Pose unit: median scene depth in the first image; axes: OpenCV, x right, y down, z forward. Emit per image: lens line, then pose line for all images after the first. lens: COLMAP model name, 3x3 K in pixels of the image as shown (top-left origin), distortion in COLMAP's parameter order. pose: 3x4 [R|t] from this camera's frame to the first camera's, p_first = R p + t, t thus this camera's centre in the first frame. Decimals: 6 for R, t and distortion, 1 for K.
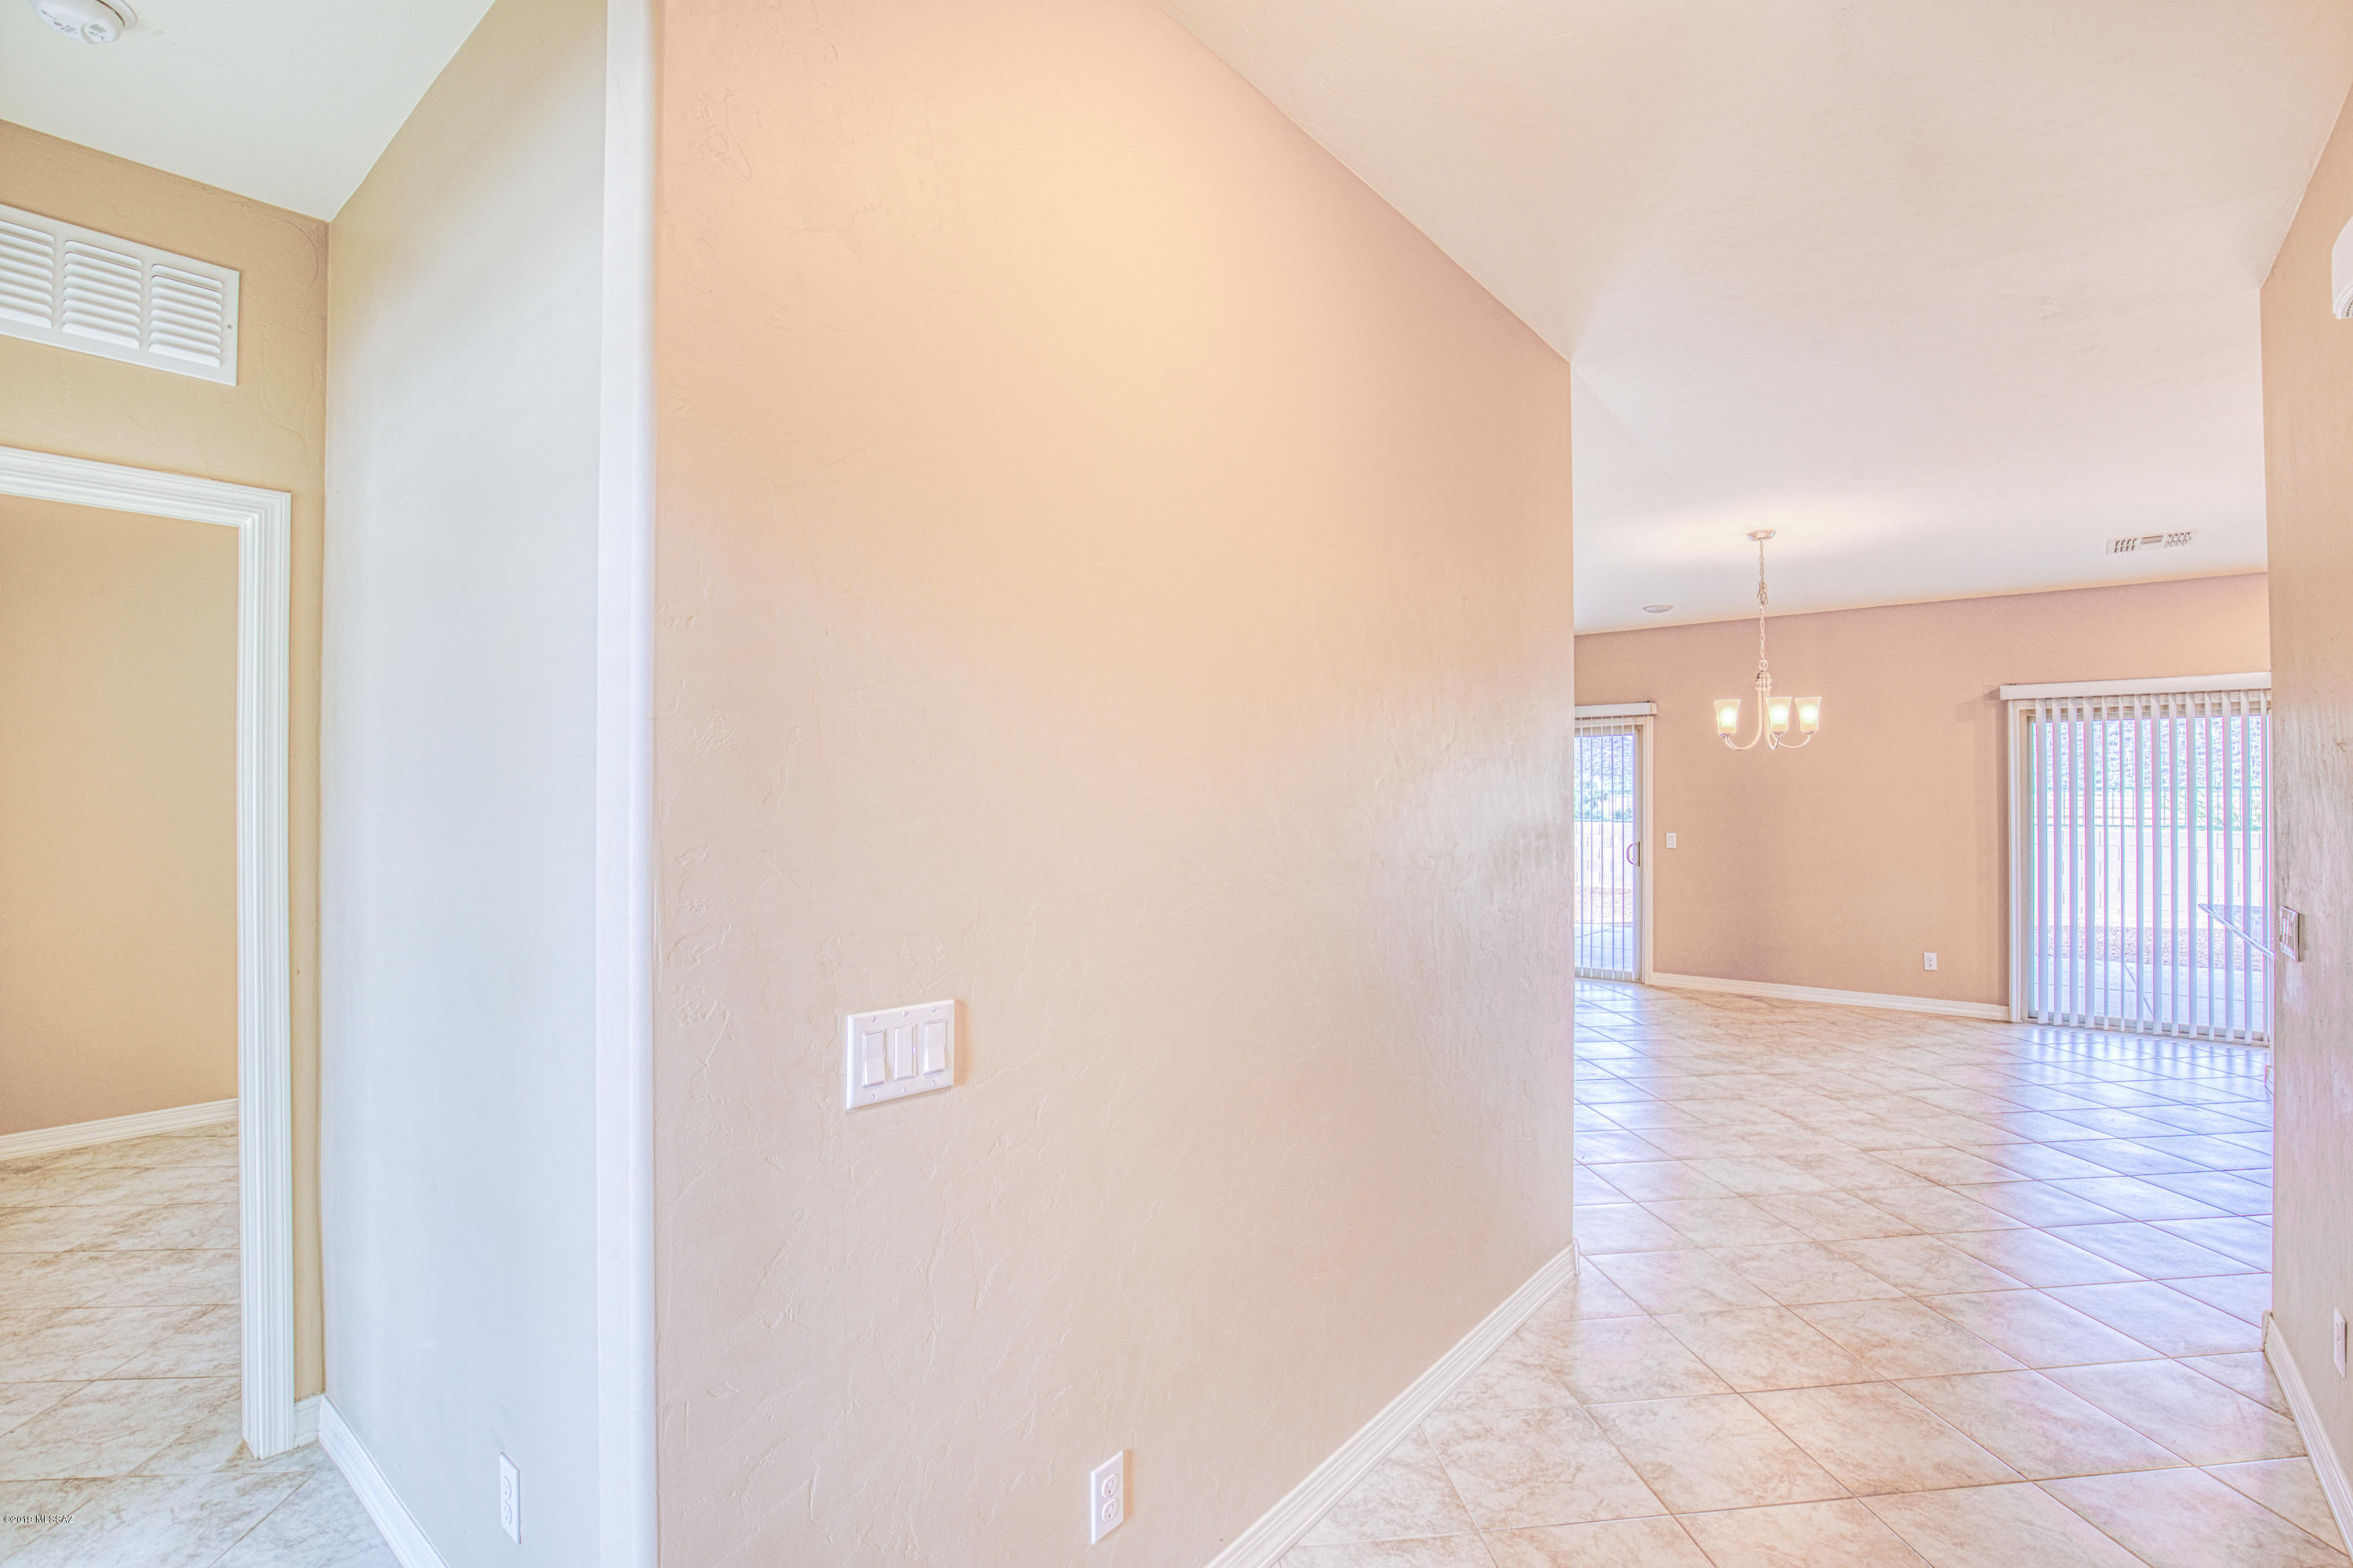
lens RADIAL K [[1074.5, 0, 1178.8], [0, 1074.5, 788.7], [0, 0, 1]] dist [-0.038799, 0.008148]
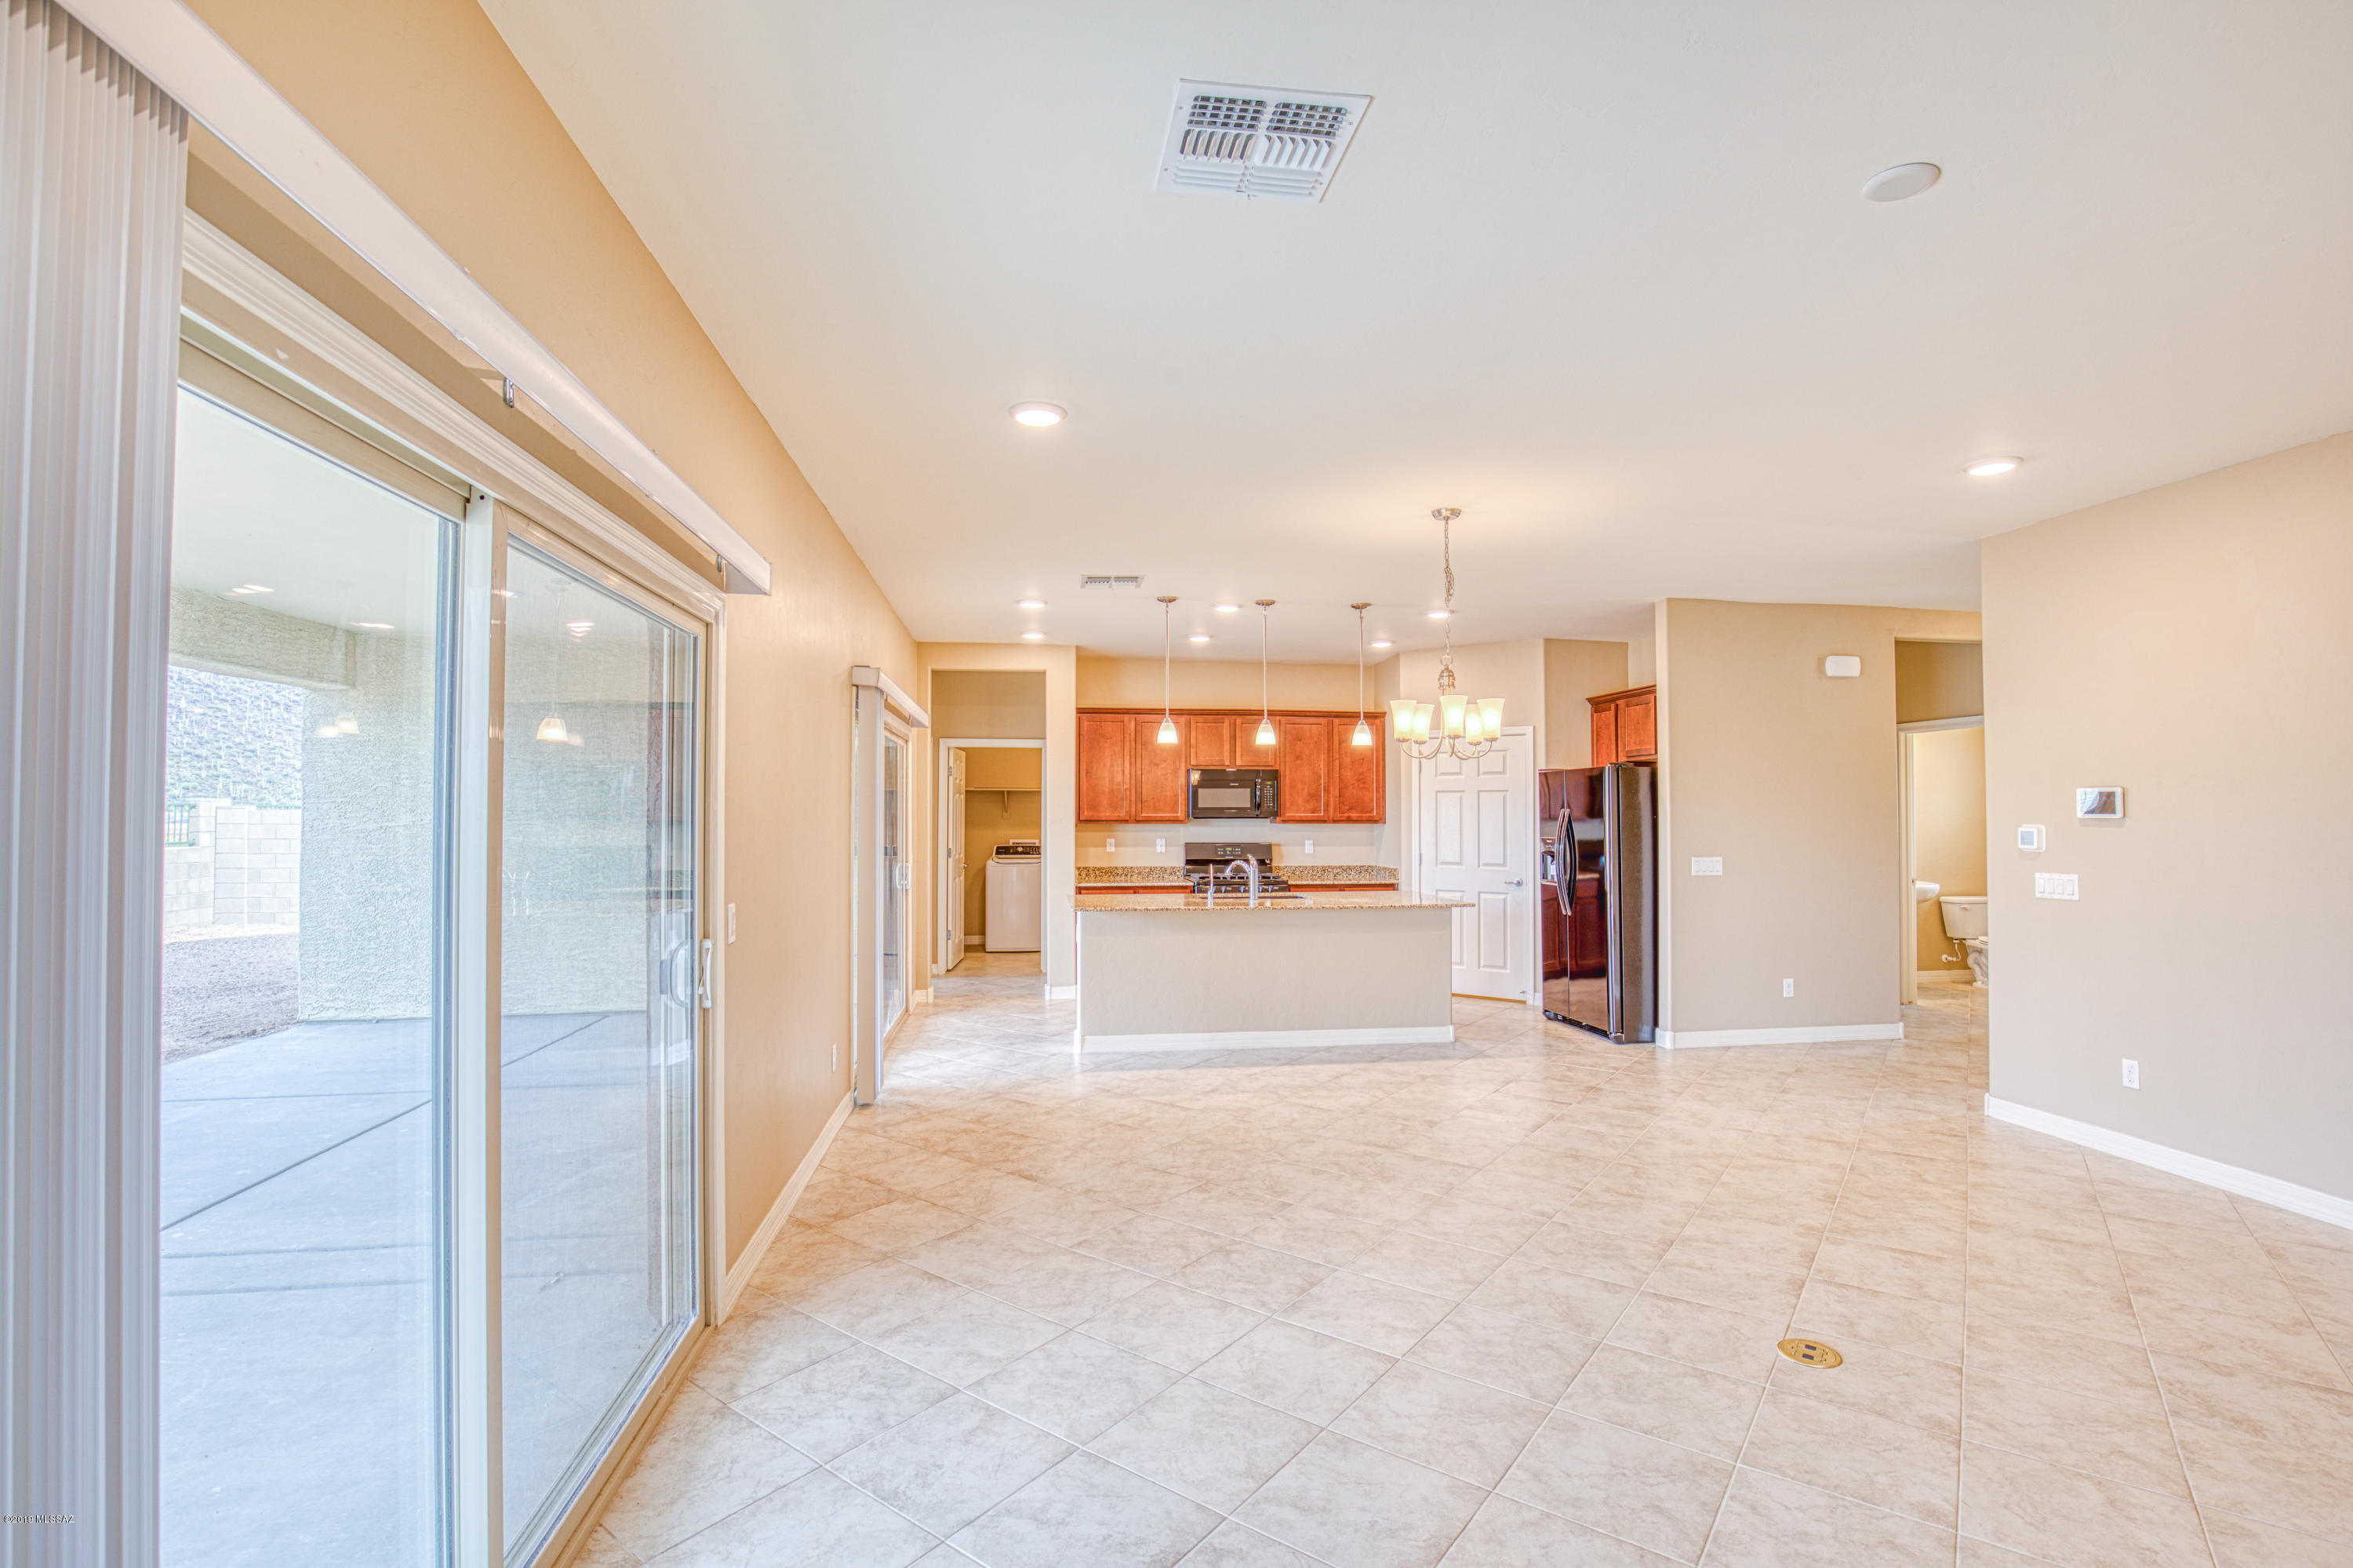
lens RADIAL K [[1074.5, 0, 1179.3], [0, 1074.5, 787.6], [0, 0, 1]] dist [-0.038799, 0.008148]
pose [[-0.735189, 0.016979, 0.677649, 0.114540], [-0.004317, 0.999549, -0.029727, 0.014344], [-0.677848, -0.024780, -0.734784, 1.749699]]
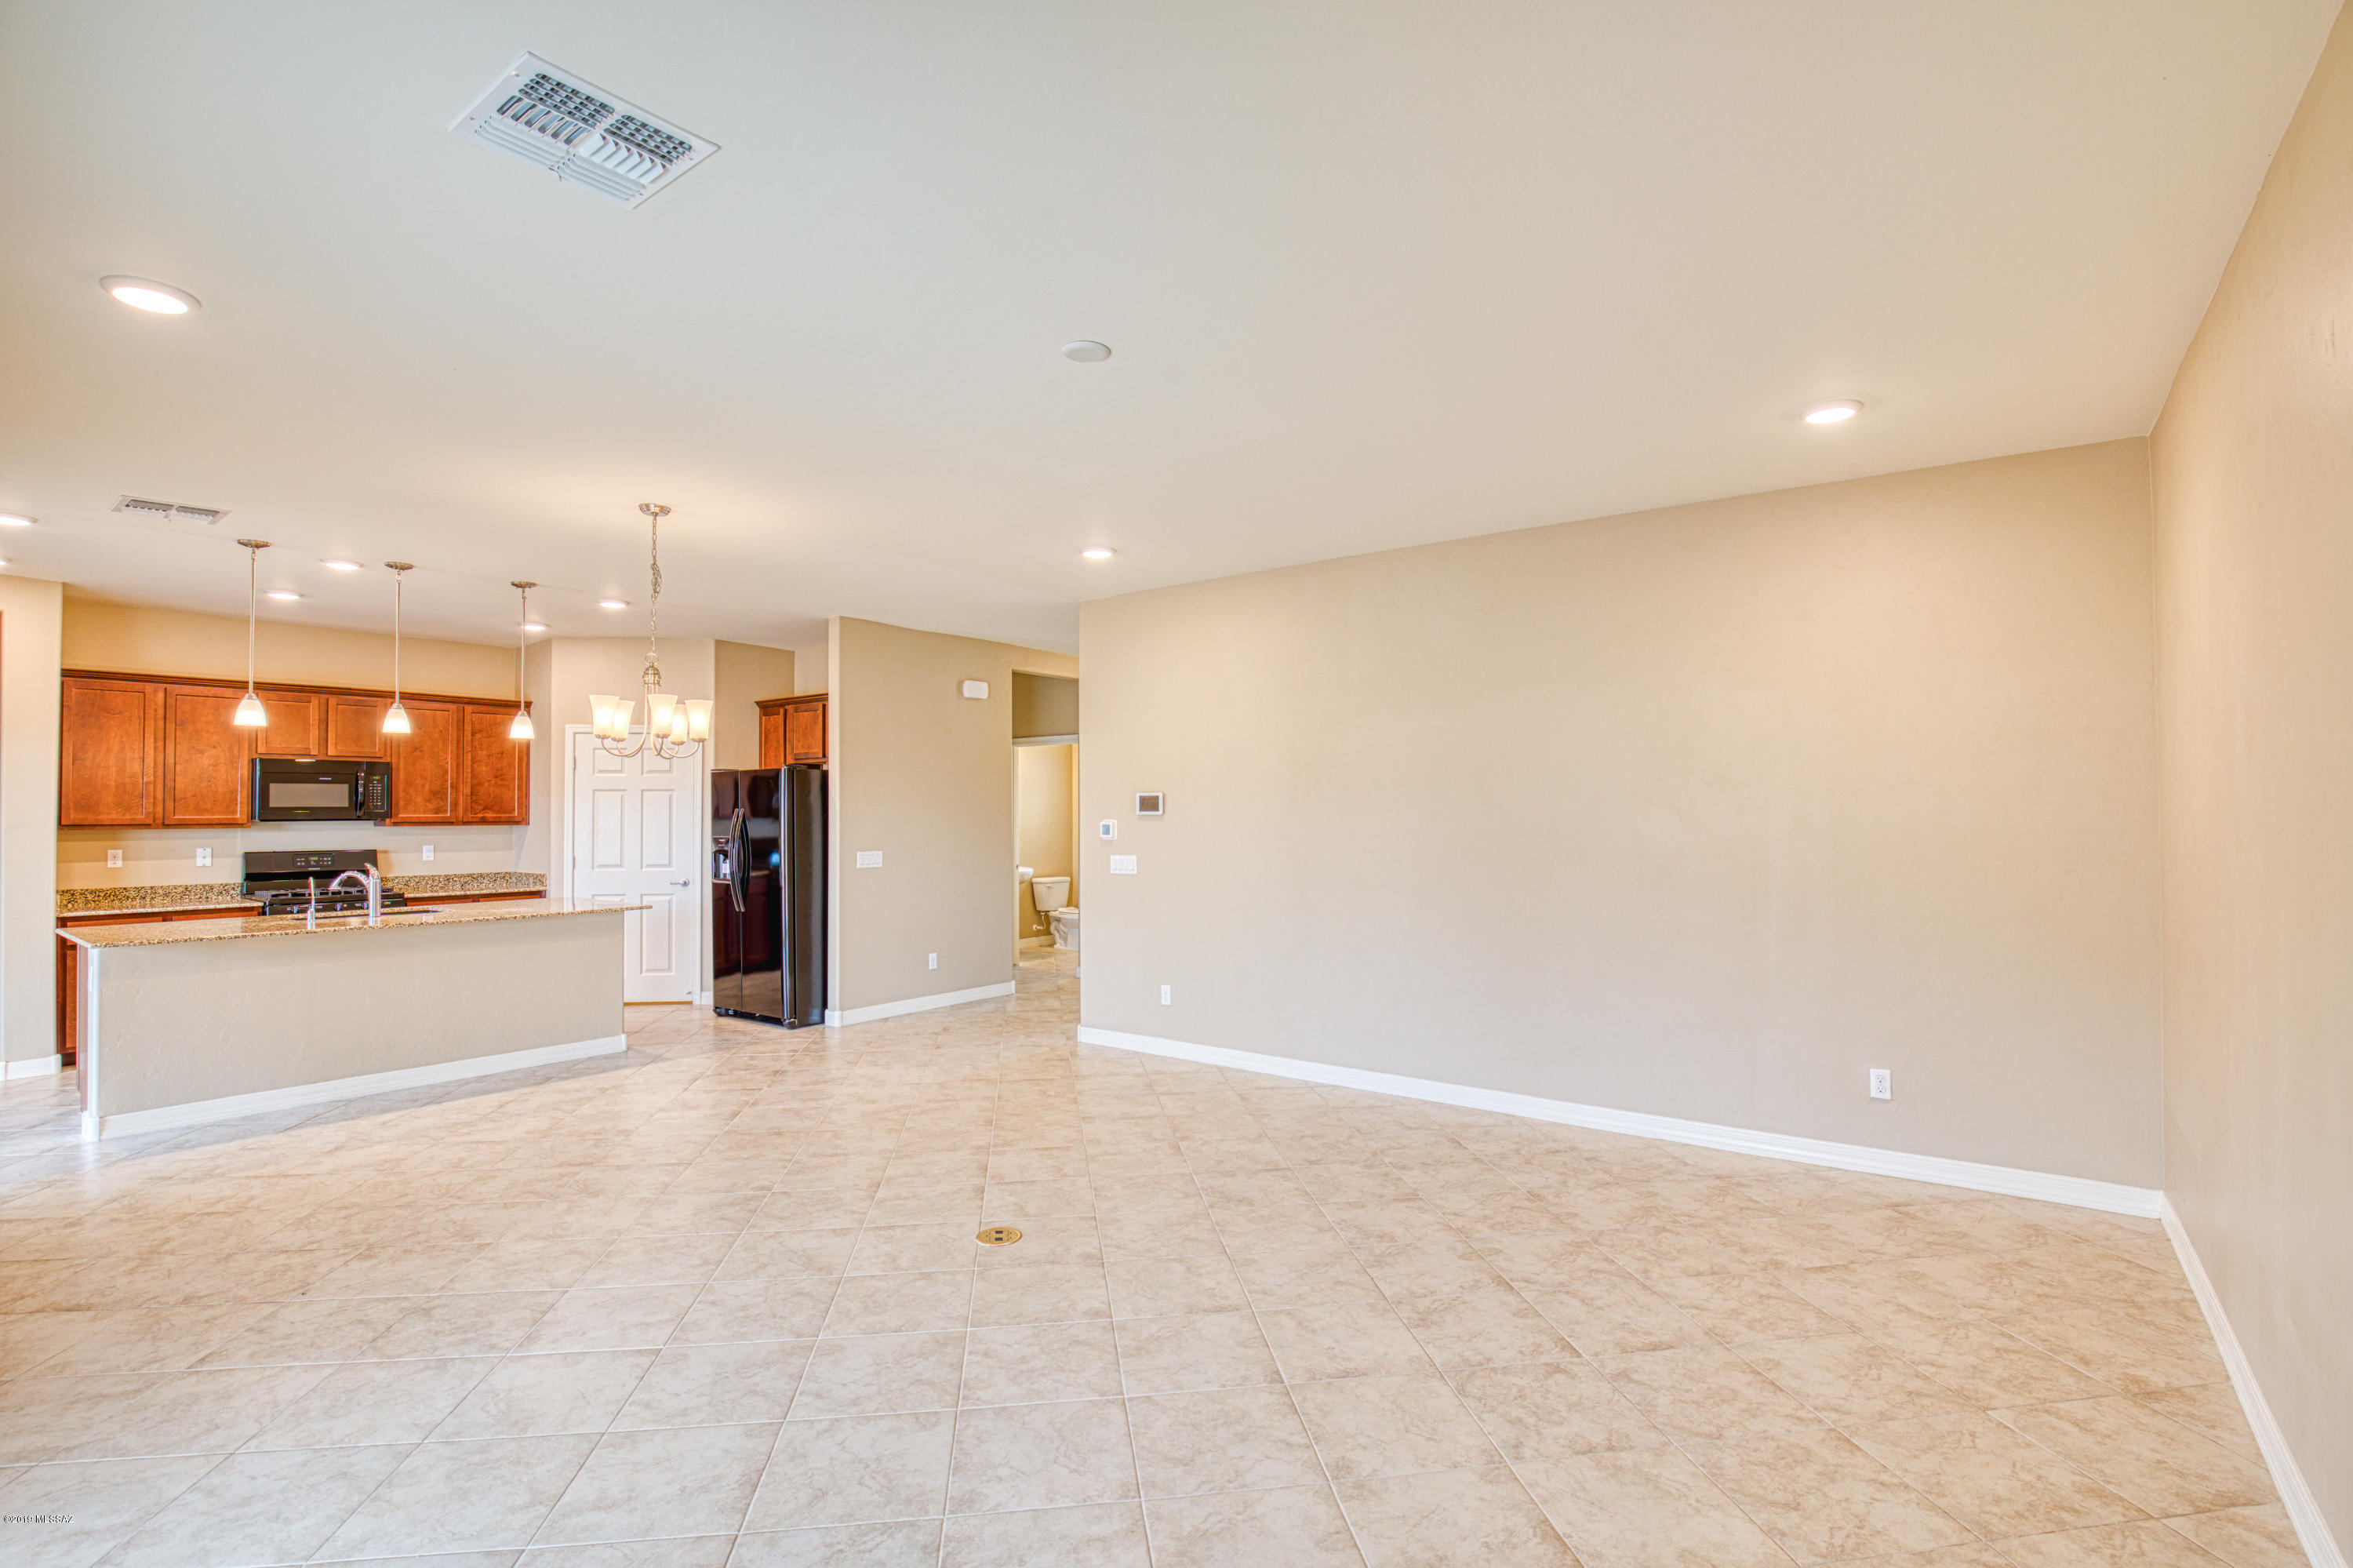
lens RADIAL K [[1074.5, 0, 1176.5], [0, 1074.5, 787.4], [0, 0, 1]] dist [-0.038799, 0.008148]
pose [[-0.999360, 0.005313, -0.035361, 0.152439], [0.006327, 0.999570, -0.028644, 0.015070], [0.035194, -0.028850, -0.998964, 1.829214]]
